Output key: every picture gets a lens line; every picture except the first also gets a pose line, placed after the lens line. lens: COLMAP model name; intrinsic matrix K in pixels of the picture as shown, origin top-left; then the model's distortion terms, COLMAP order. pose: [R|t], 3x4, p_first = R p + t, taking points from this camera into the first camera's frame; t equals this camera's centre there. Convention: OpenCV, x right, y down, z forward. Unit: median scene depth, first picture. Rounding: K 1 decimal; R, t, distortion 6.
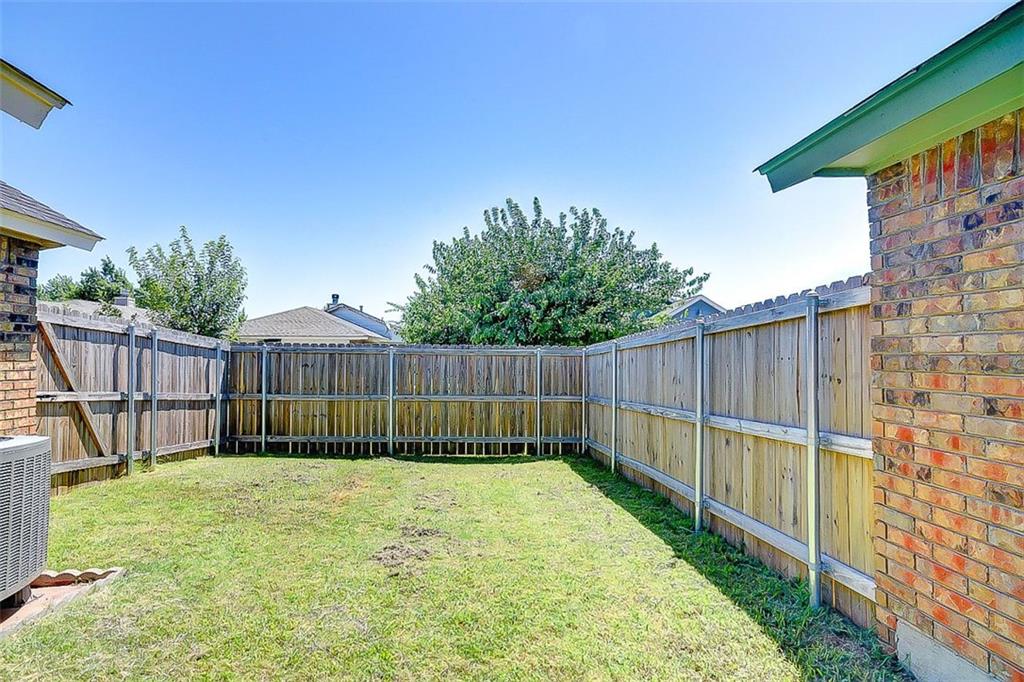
lens RADIAL K [[573.1, 0, 515.0], [0, 573.1, 355.6], [0, 0, 1]] dist [0.021876, 0.000100]
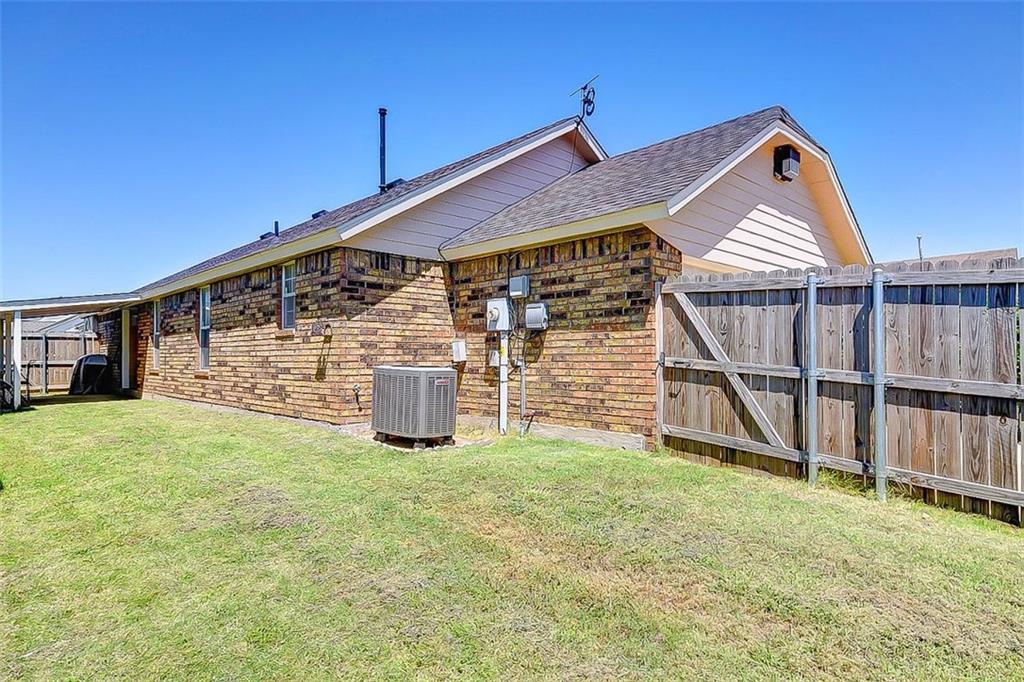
lens RADIAL K [[573.1, 0, 515.0], [0, 573.1, 355.6], [0, 0, 1]] dist [0.021876, 0.000100]
pose [[-0.767710, 0.000095, -0.640798, 0.080078], [0.001702, 0.999997, -0.001890, 0.049132], [0.640796, -0.002542, -0.767707, 1.351775]]
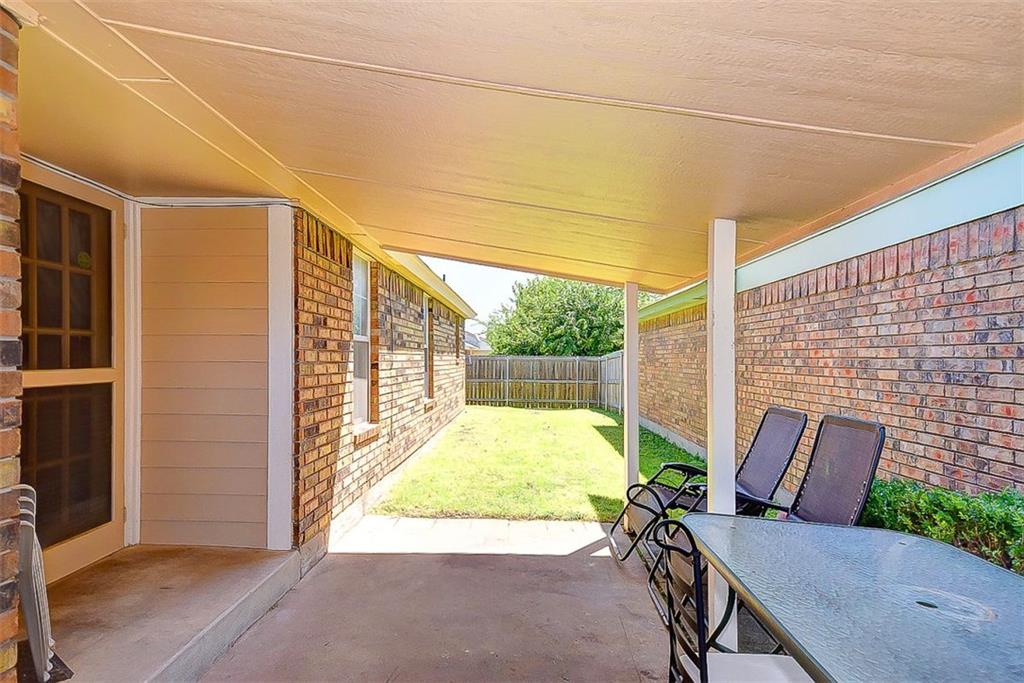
lens RADIAL K [[573.1, 0, 515.0], [0, 573.1, 356.1], [0, 0, 1]] dist [0.021876, 0.000100]
pose [[0.994767, 0.001292, -0.102166, 0.041289], [-0.002005, 0.999974, -0.006872, -0.002493], [0.102154, 0.007041, 0.994744, -1.621744]]
